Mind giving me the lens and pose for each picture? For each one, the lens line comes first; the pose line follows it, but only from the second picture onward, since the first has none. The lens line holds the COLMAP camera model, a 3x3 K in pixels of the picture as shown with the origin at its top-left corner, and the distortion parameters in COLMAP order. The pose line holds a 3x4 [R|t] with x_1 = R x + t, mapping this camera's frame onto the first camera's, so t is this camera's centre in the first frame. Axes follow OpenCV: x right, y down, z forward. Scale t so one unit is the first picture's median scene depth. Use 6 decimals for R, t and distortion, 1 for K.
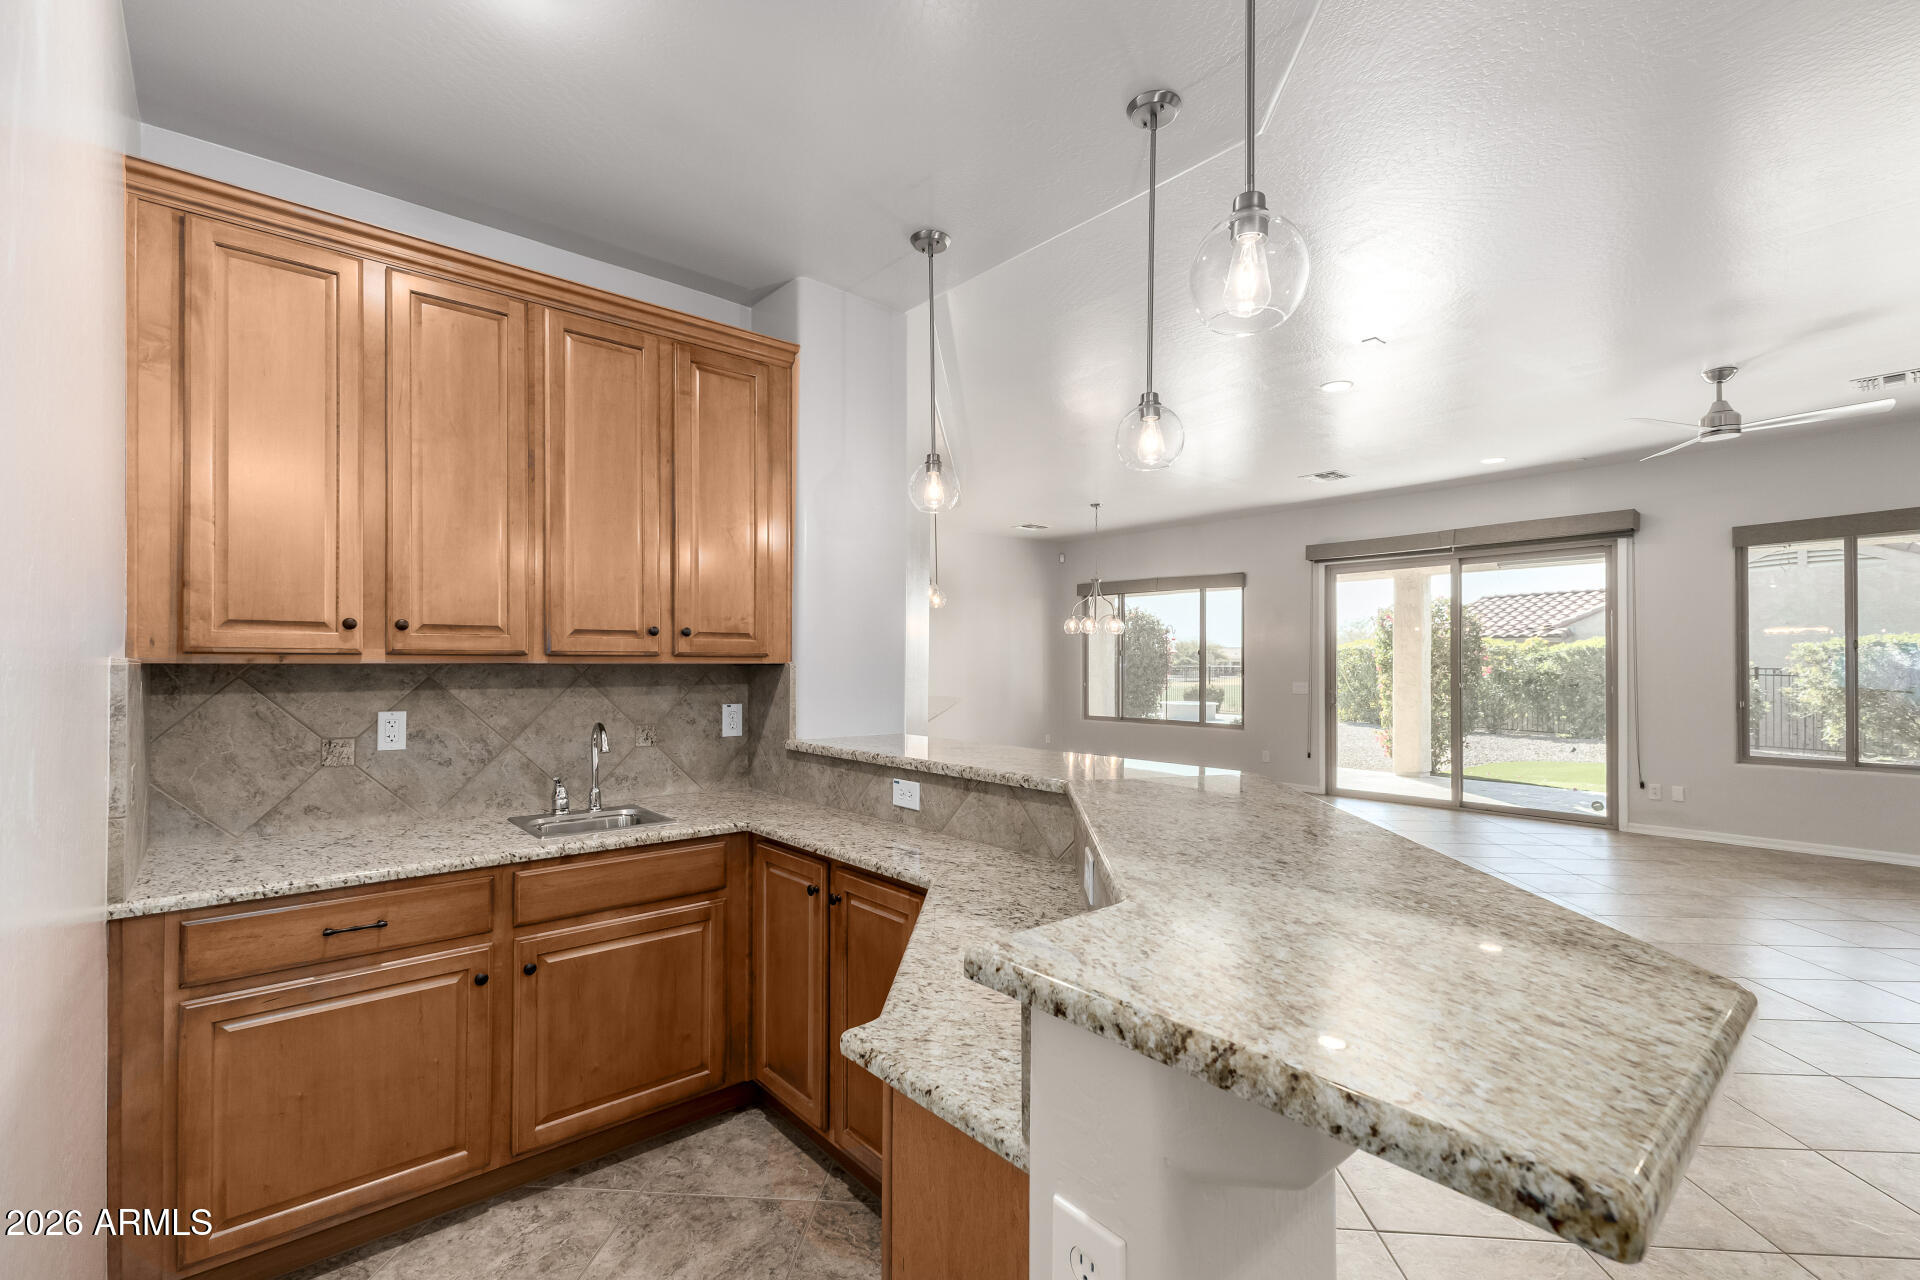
lens RADIAL K [[834.9, 0, 951.3], [0, 834.9, 659.3], [0, 0, 1]] dist [0.011613, -0.001229]
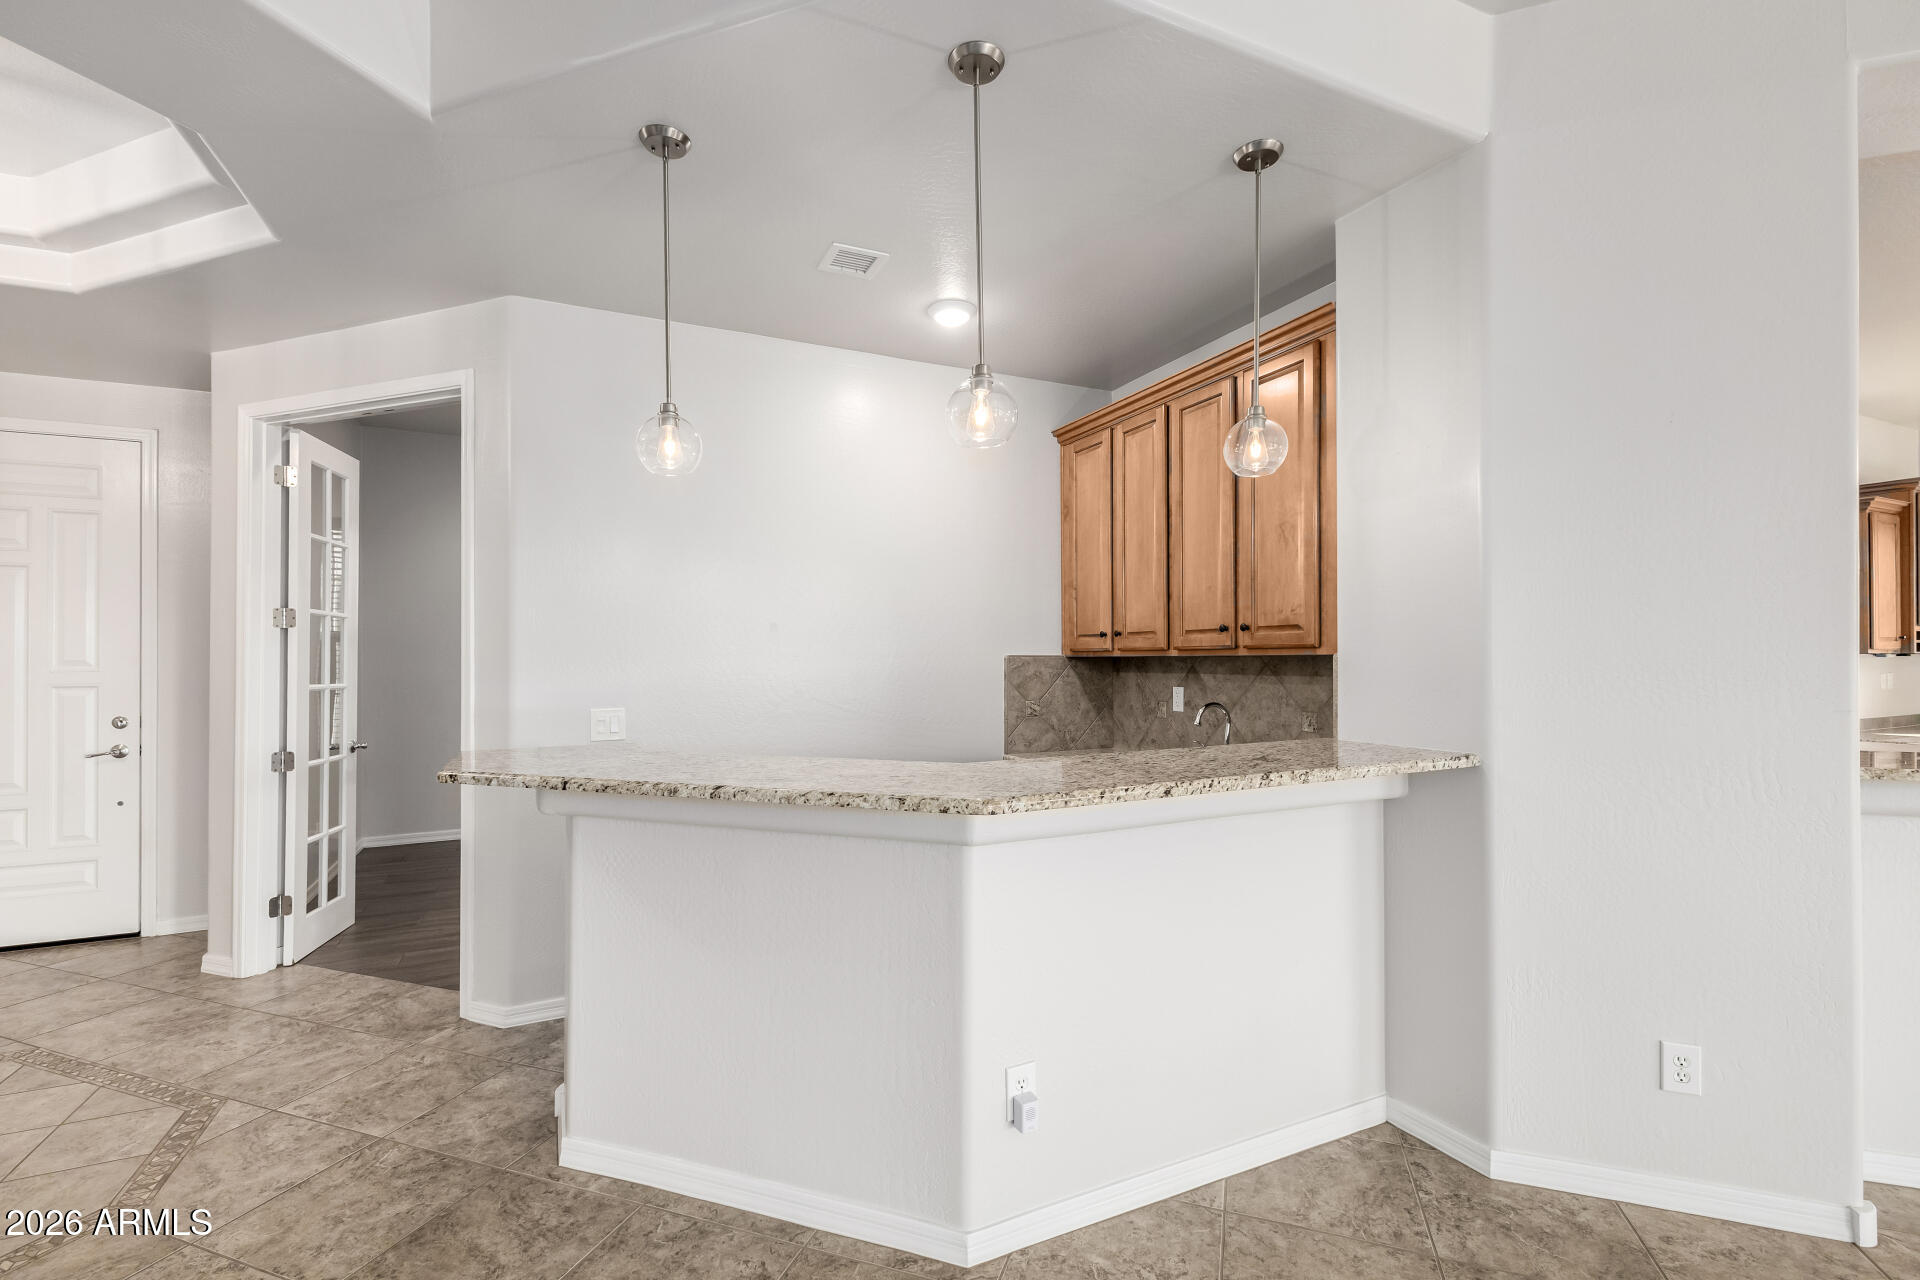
lens RADIAL K [[834.9, 0, 960.2], [0, 834.9, 653.1], [0, 0, 1]] dist [0.011613, -0.001229]
pose [[-0.246446, -0.004388, -0.969146, 0.895307], [0.010183, 0.999923, -0.007117, 0.006418], [0.969103, -0.011623, -0.246383, 0.945072]]
